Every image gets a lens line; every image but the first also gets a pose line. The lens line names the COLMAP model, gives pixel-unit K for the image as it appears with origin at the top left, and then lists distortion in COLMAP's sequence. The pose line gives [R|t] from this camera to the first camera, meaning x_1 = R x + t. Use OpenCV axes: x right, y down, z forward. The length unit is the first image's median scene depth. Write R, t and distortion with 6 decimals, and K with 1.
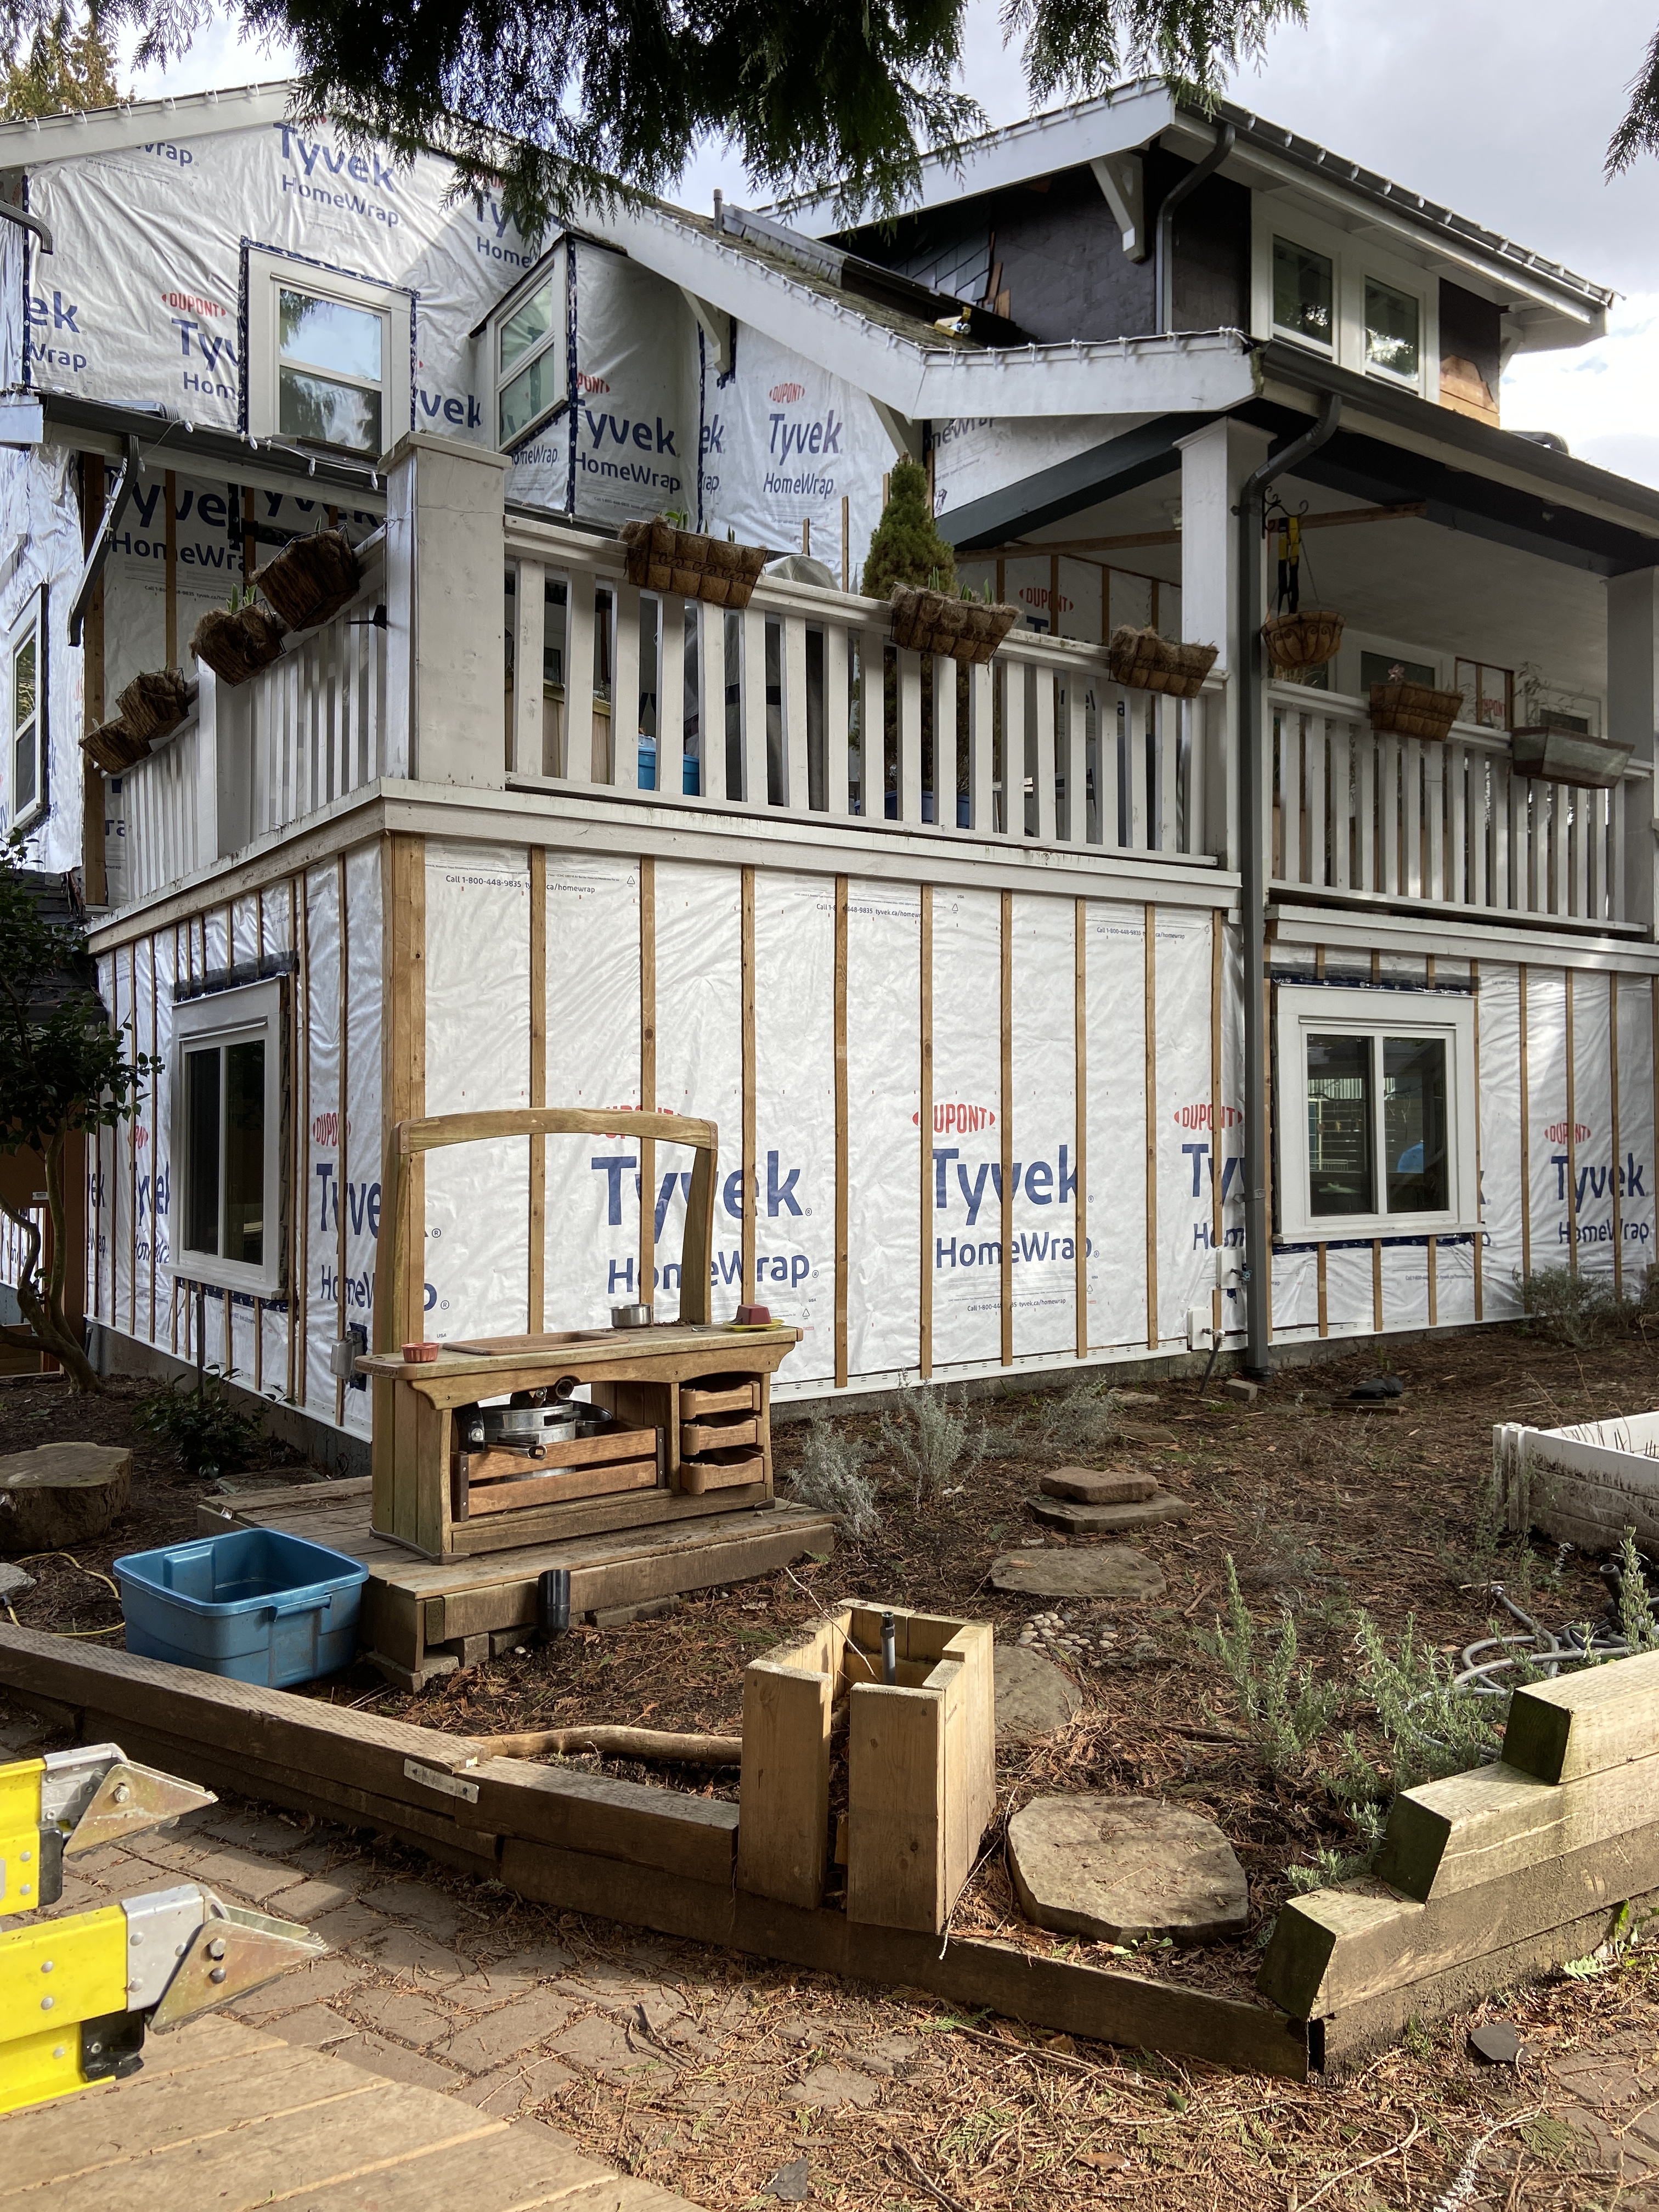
lens RADIAL K [[1637.3, 0, 829.5], [0, 1637.3, 1106.0], [0, 0, 1]] dist [0.119552, -0.141788]
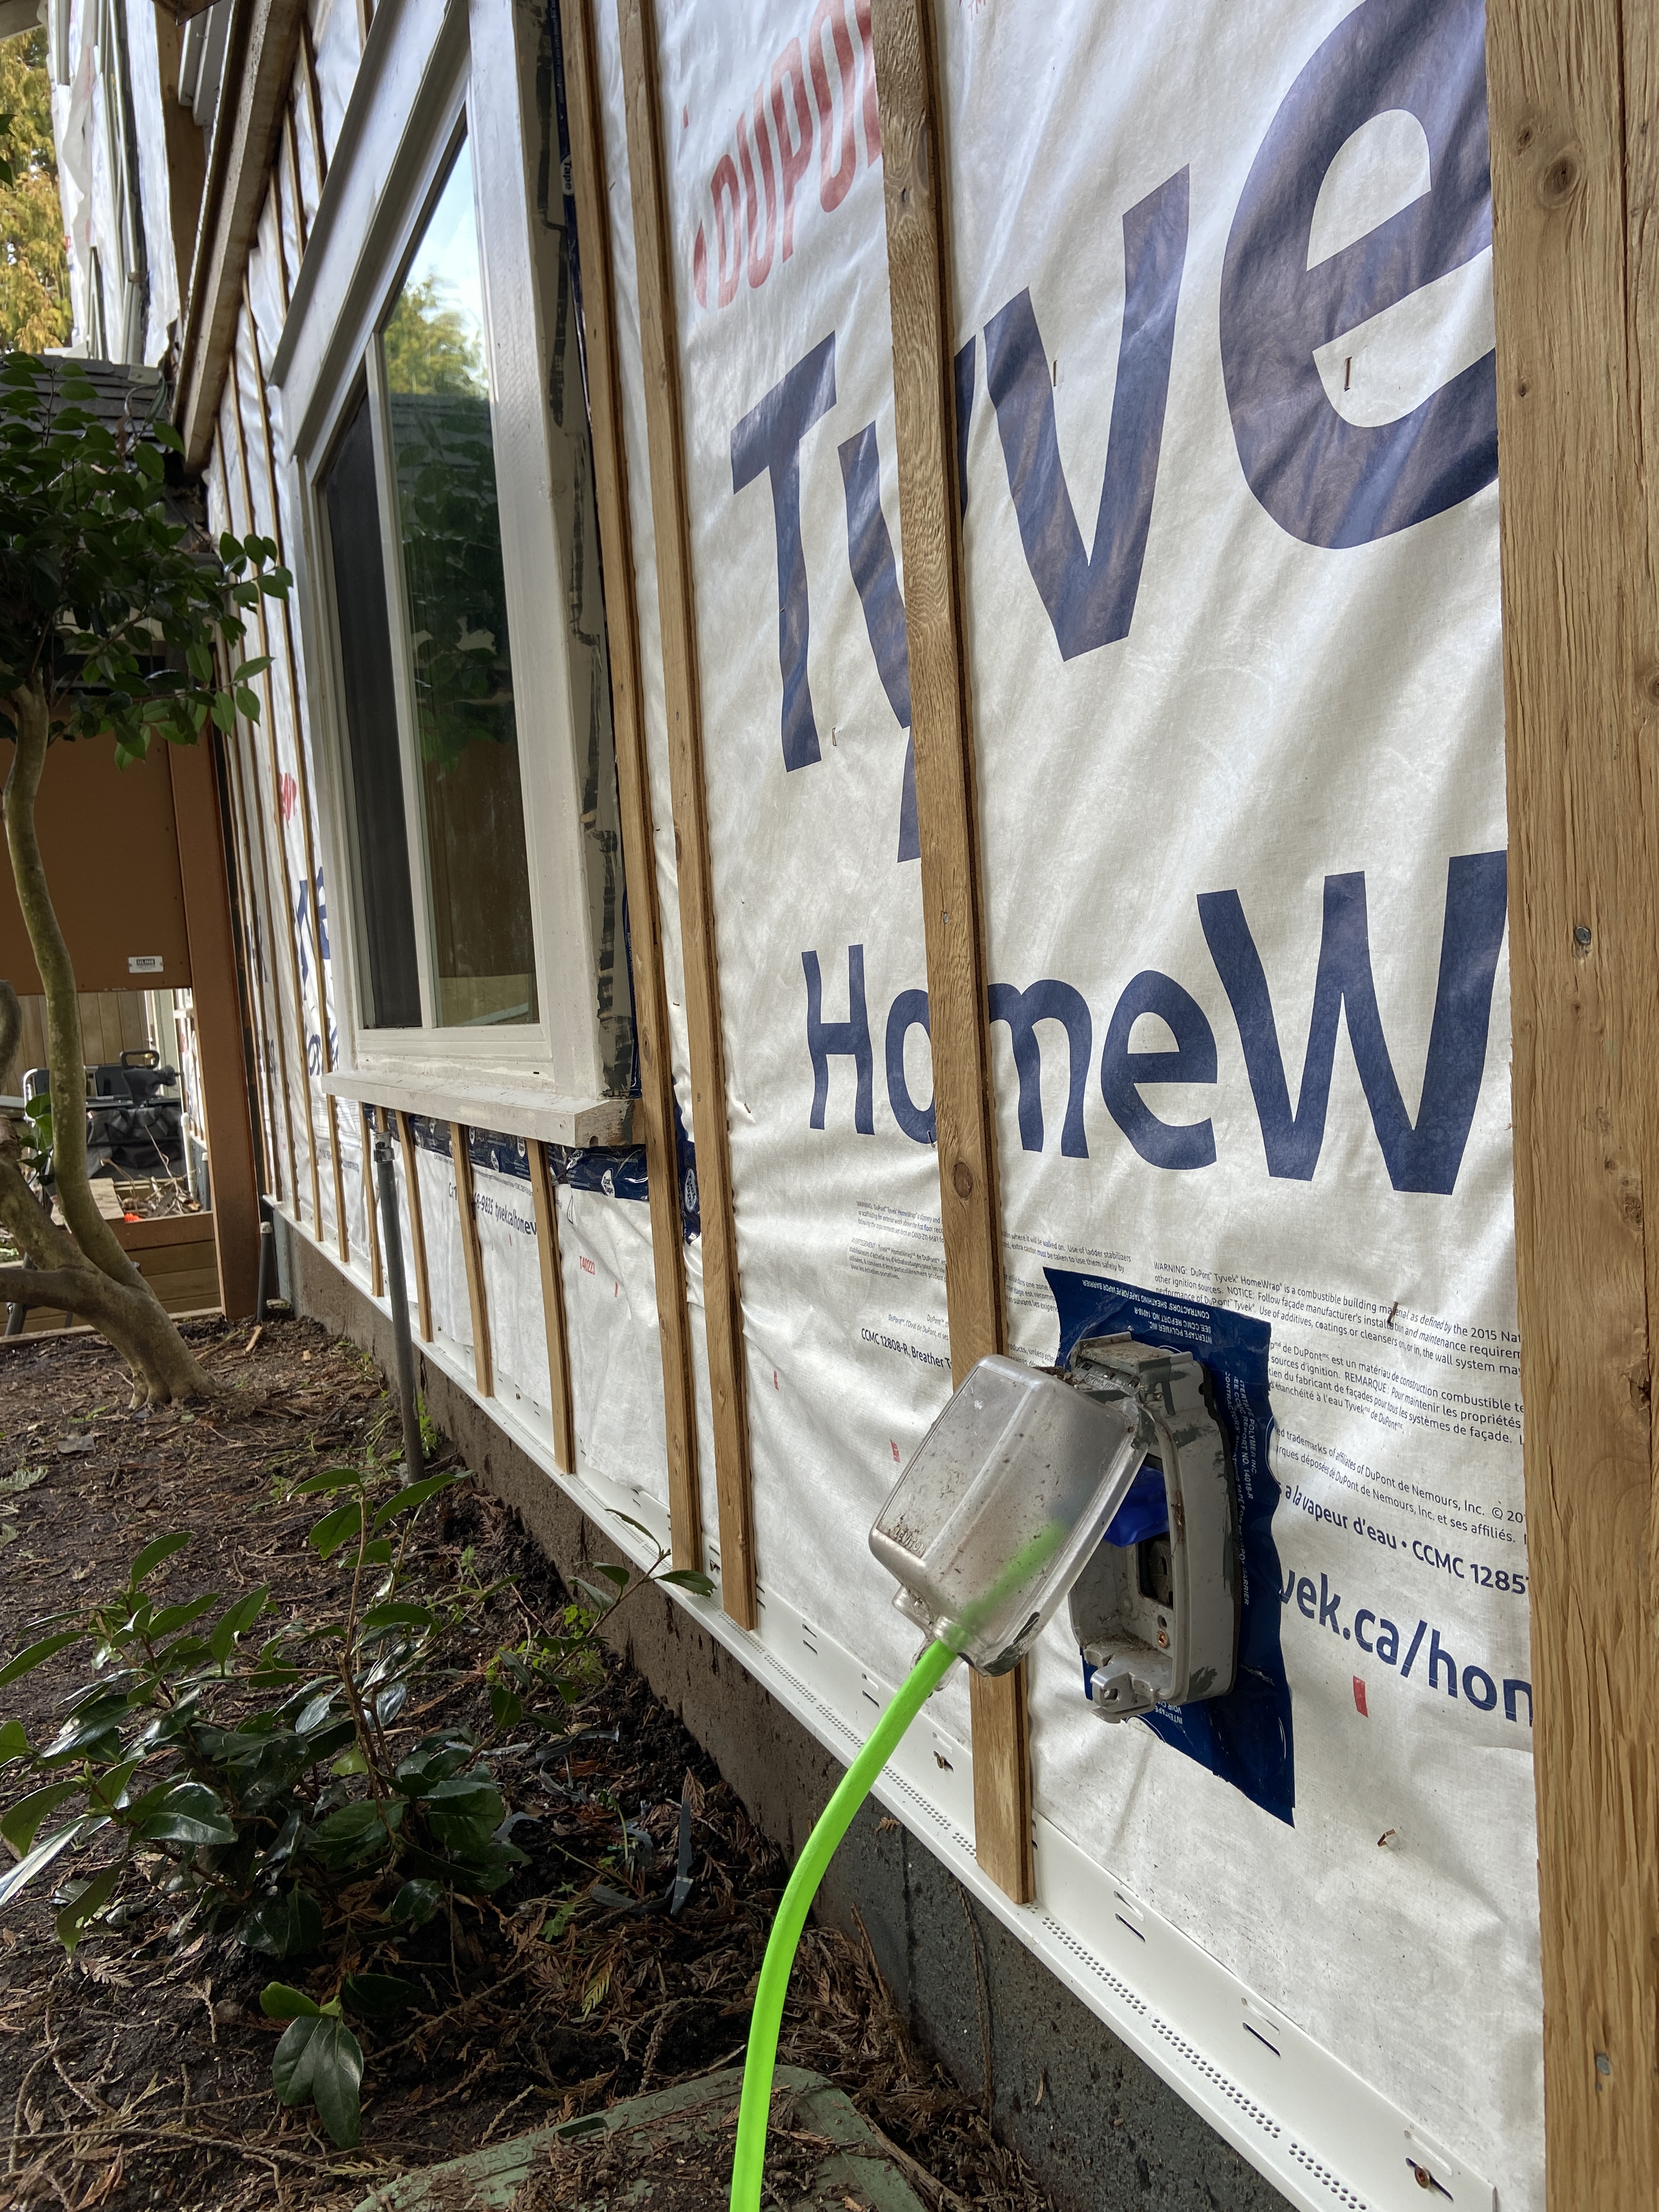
lens RADIAL K [[1637.3, 0, 829.5], [0, 1637.3, 1106.0], [0, 0, 1]] dist [0.119552, -0.141788]
pose [[0.980891, -0.046925, -0.188813, -0.255451], [0.064362, 0.994100, 0.087305, 0.092139], [0.183602, -0.097789, 0.978124, 0.773185]]
